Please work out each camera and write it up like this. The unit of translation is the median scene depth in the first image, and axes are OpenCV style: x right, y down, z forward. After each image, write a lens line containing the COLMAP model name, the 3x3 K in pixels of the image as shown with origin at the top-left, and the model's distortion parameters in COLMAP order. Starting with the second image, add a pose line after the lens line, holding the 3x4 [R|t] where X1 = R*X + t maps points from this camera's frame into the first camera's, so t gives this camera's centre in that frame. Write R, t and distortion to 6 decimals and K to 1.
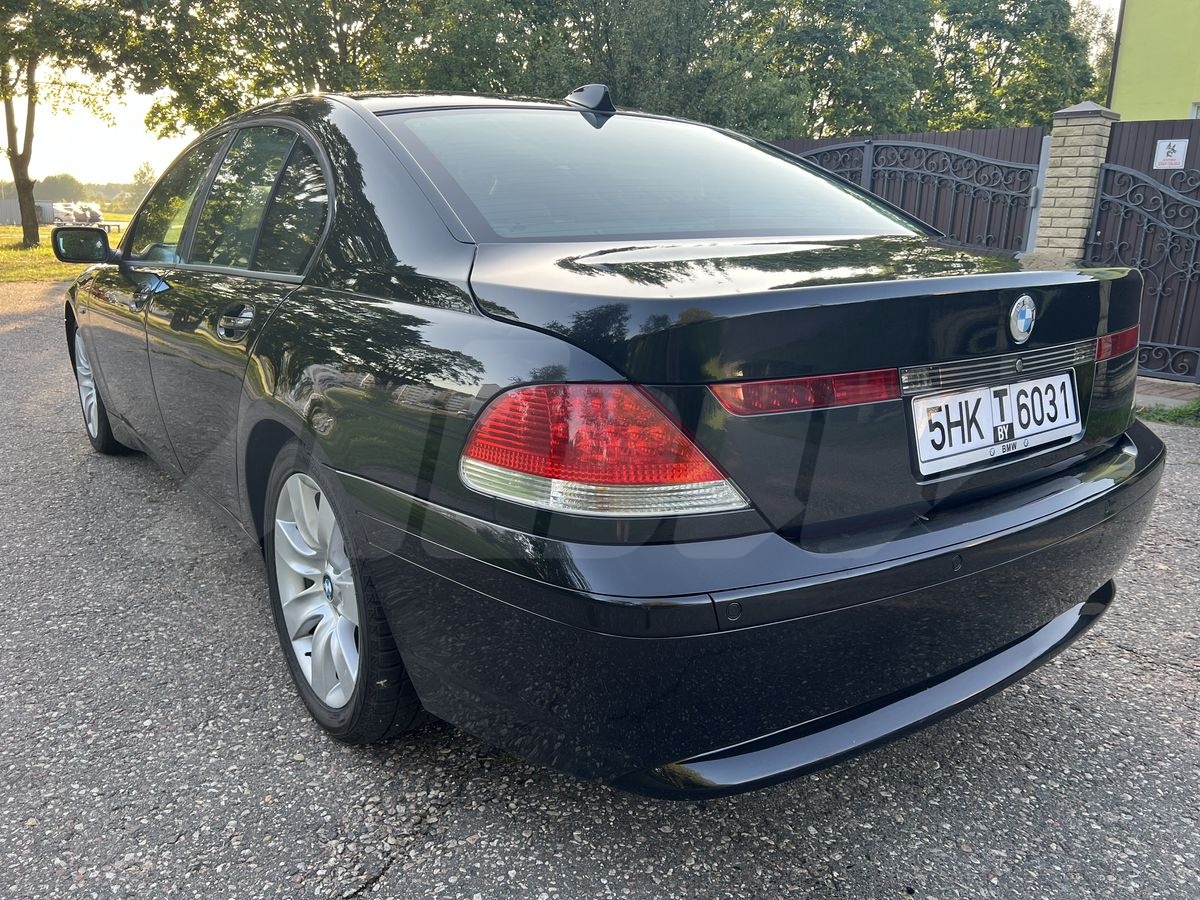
lens RADIAL K [[912.7, 0, 598.0], [0, 912.7, 451.5], [0, 0, 1]] dist [0.048654, -0.058131]
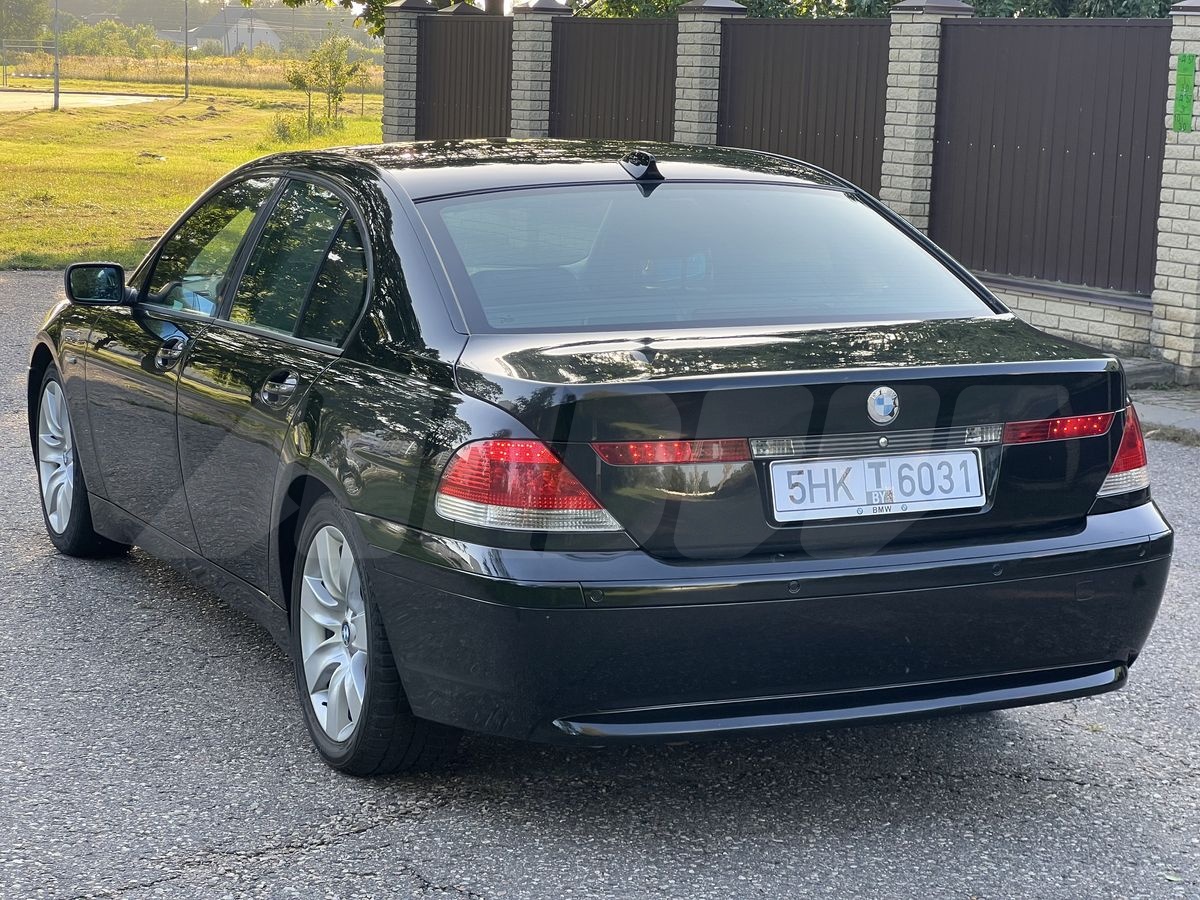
lens RADIAL K [[2744.4, 0, 599.8], [0, 2744.4, 449.4], [0, 0, 1]] dist [0.232111, 0.000000]
pose [[0.974283, 0.029329, -0.223412, 0.835895], [-0.053158, 0.993424, -0.101405, 0.286570], [0.218968, 0.110673, 0.969435, -2.457275]]
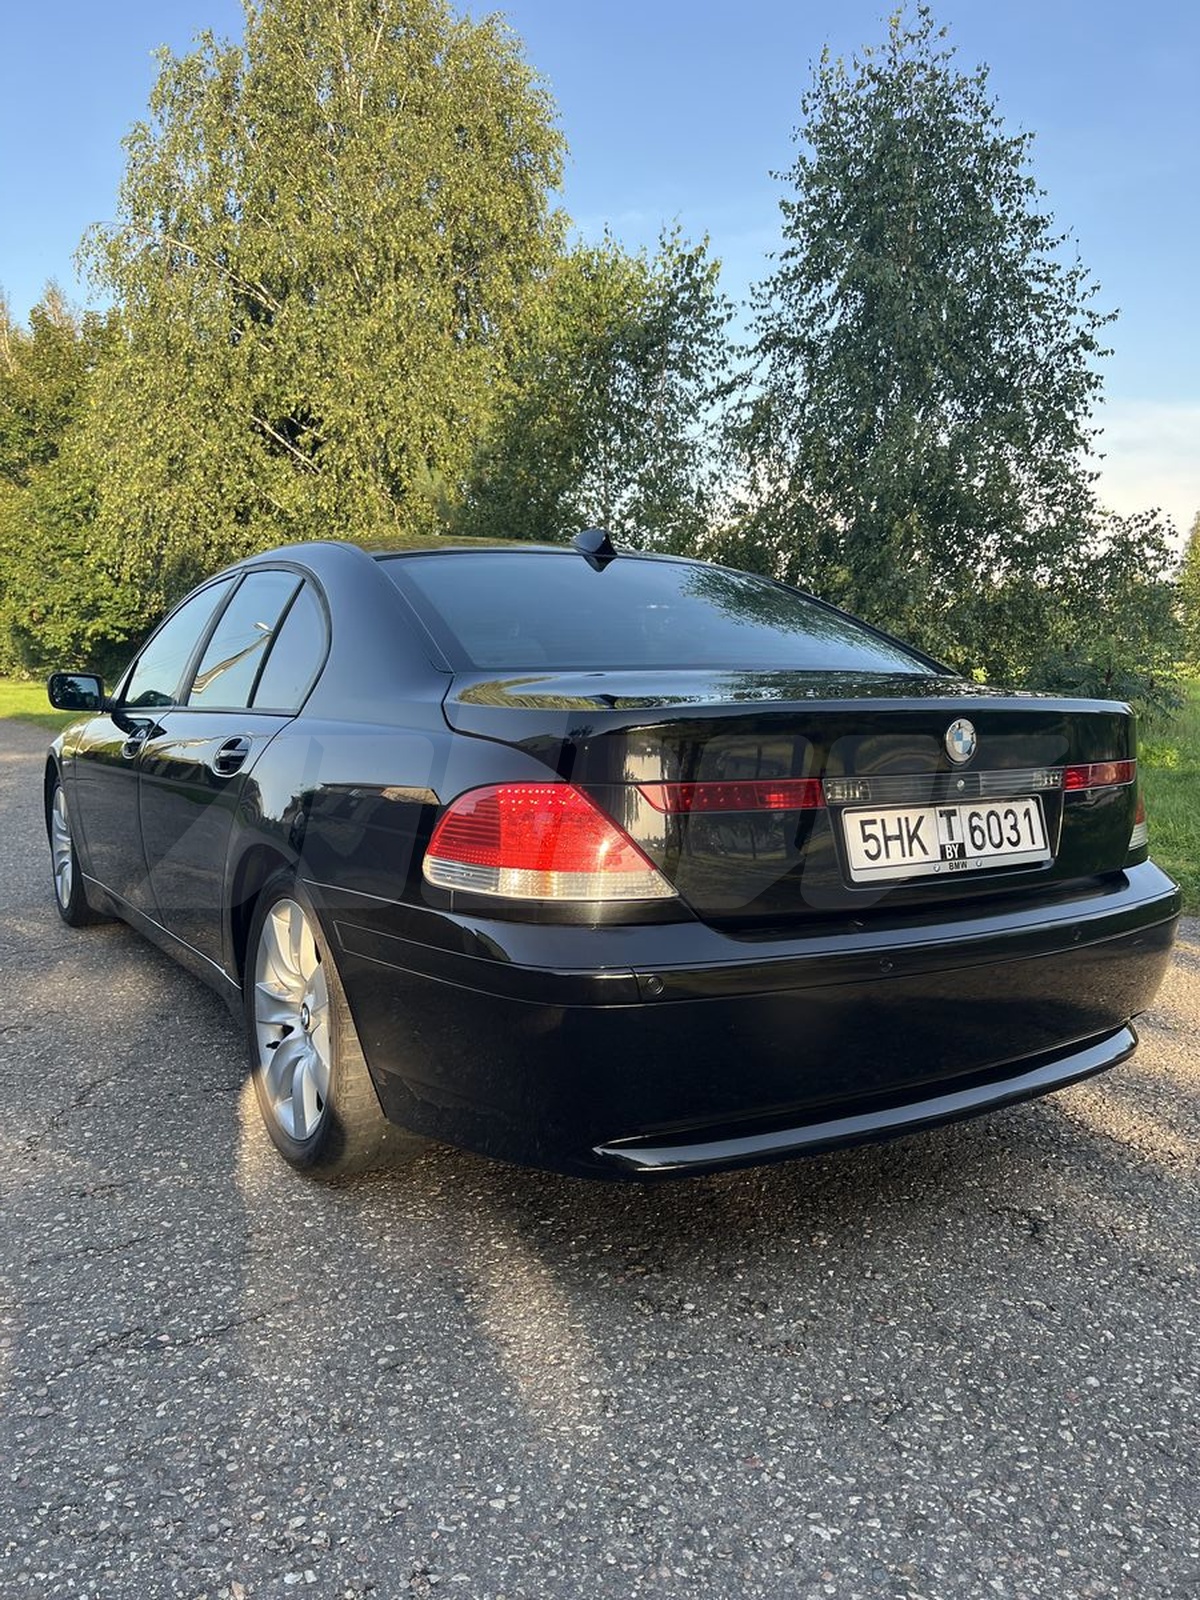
lens RADIAL K [[1217.0, 0, 597.1], [0, 1217.0, 795.0], [0, 0, 1]] dist [0.048654, -0.058131]
pose [[0.996639, 0.006717, -0.081646, 0.146323], [-0.019622, 0.987196, -0.158299, 0.131912], [0.079537, 0.159369, 0.984010, -0.358561]]
